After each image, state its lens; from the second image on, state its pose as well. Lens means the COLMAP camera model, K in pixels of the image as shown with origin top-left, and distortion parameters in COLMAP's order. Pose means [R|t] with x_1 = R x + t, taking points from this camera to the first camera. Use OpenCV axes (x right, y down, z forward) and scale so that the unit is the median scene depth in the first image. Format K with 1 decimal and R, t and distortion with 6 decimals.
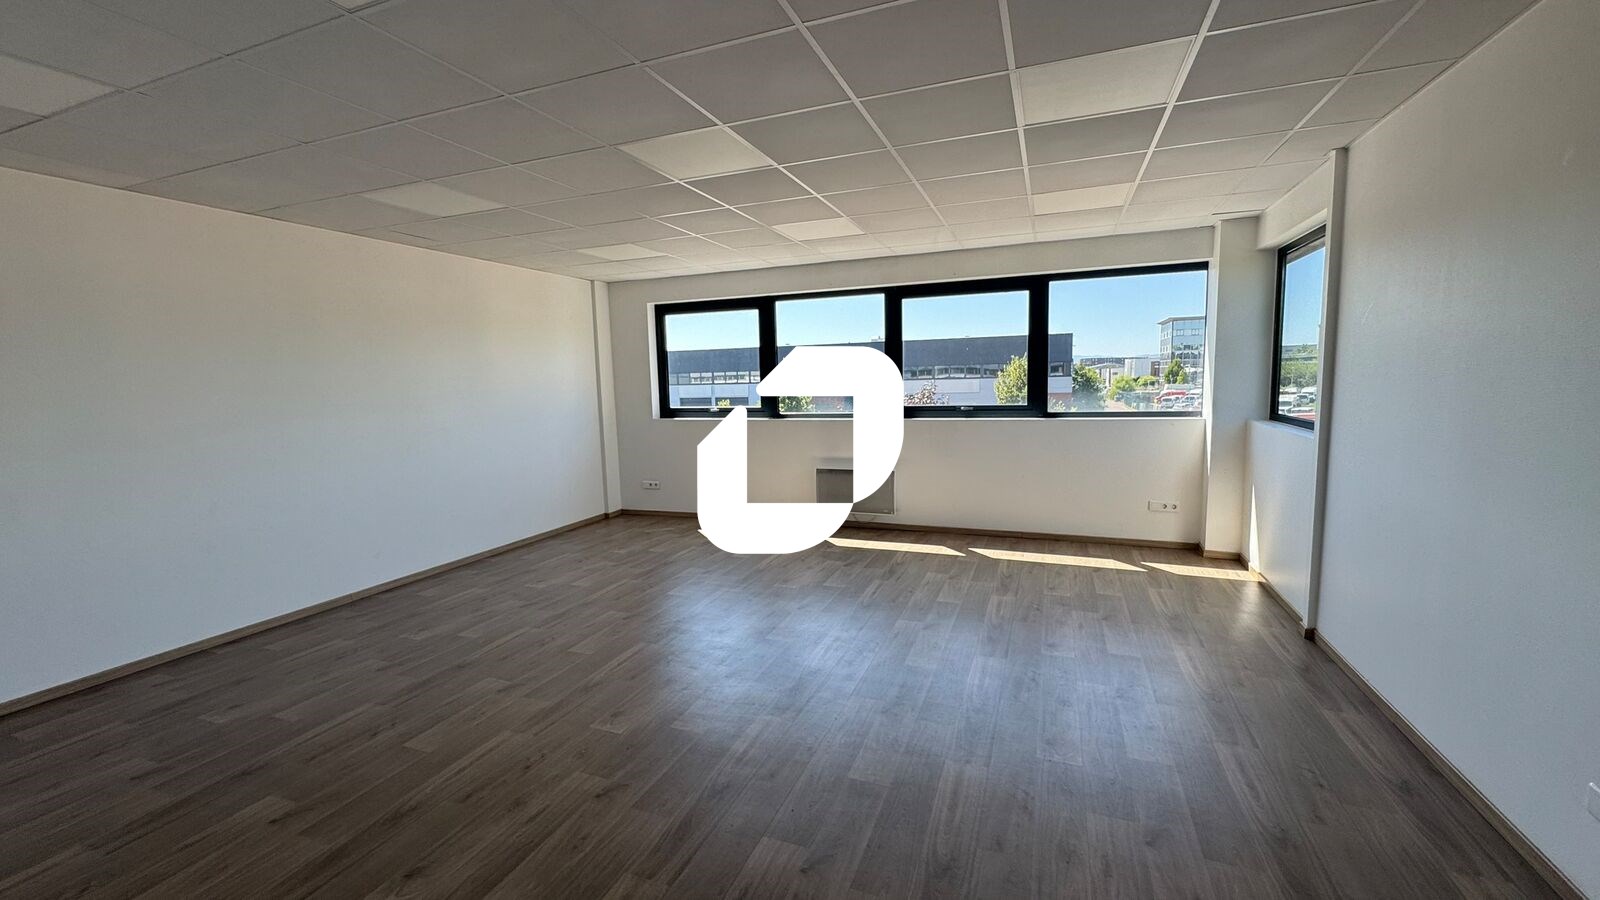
lens RADIAL K [[646.5, 0, 798.0], [0, 646.5, 450.9], [0, 0, 1]] dist [-0.007089, 0.000386]
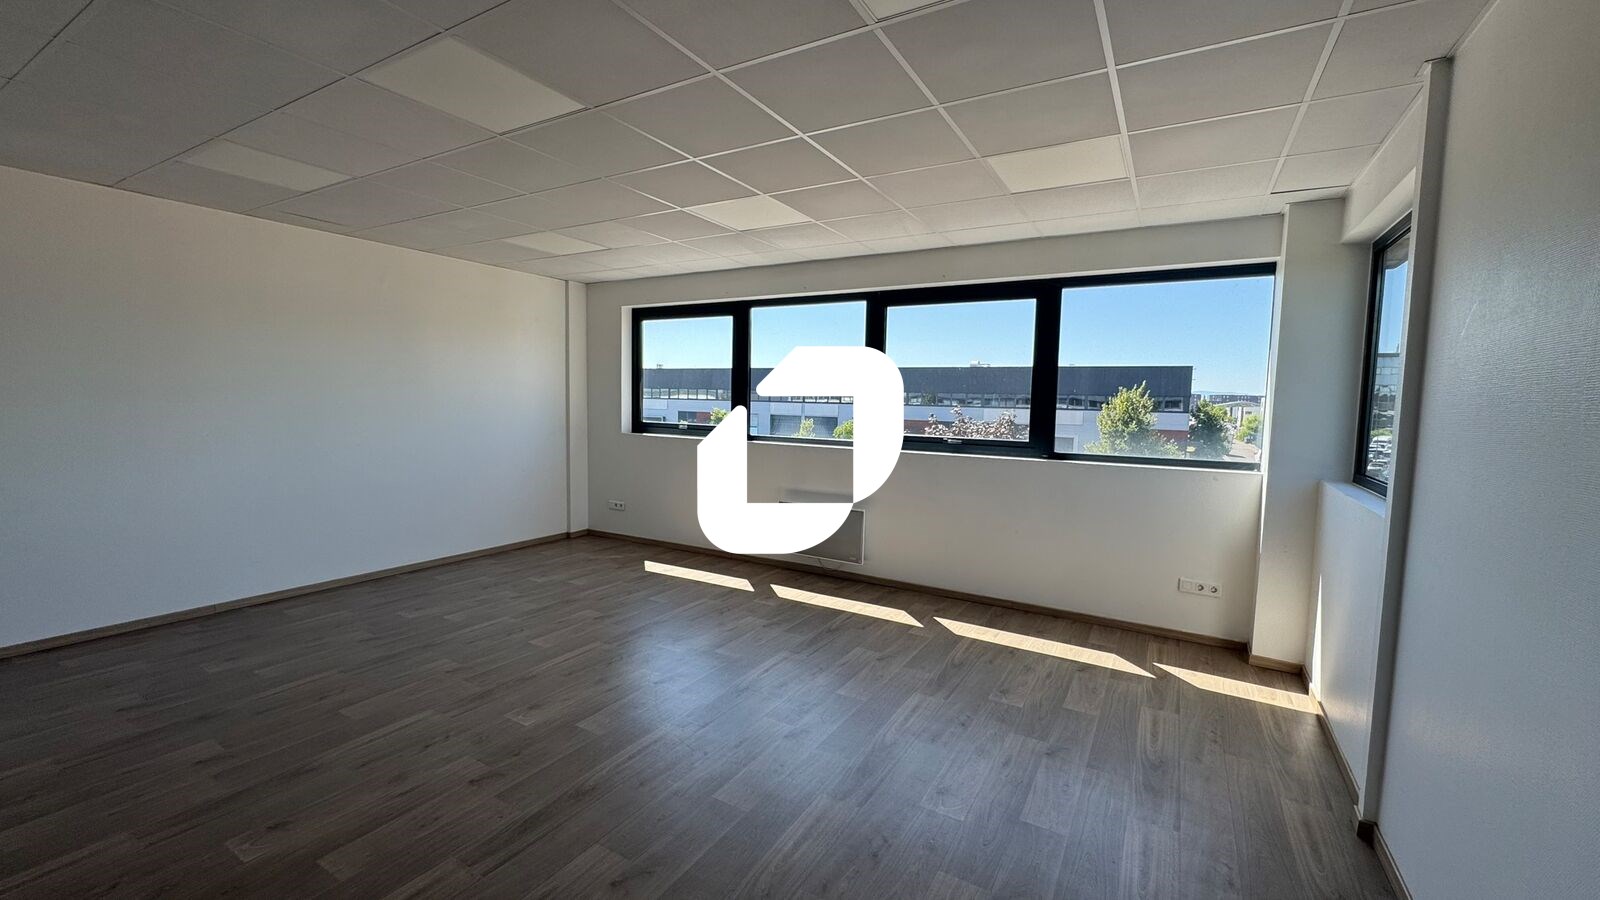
lens RADIAL K [[646.5, 0, 796.0], [0, 646.5, 451.0], [0, 0, 1]] dist [-0.007089, 0.000386]
pose [[0.986232, 0.060416, -0.153939, 0.213534], [-0.065188, 0.997531, -0.026136, -0.022156], [0.151980, 0.035811, 0.987735, 0.187781]]
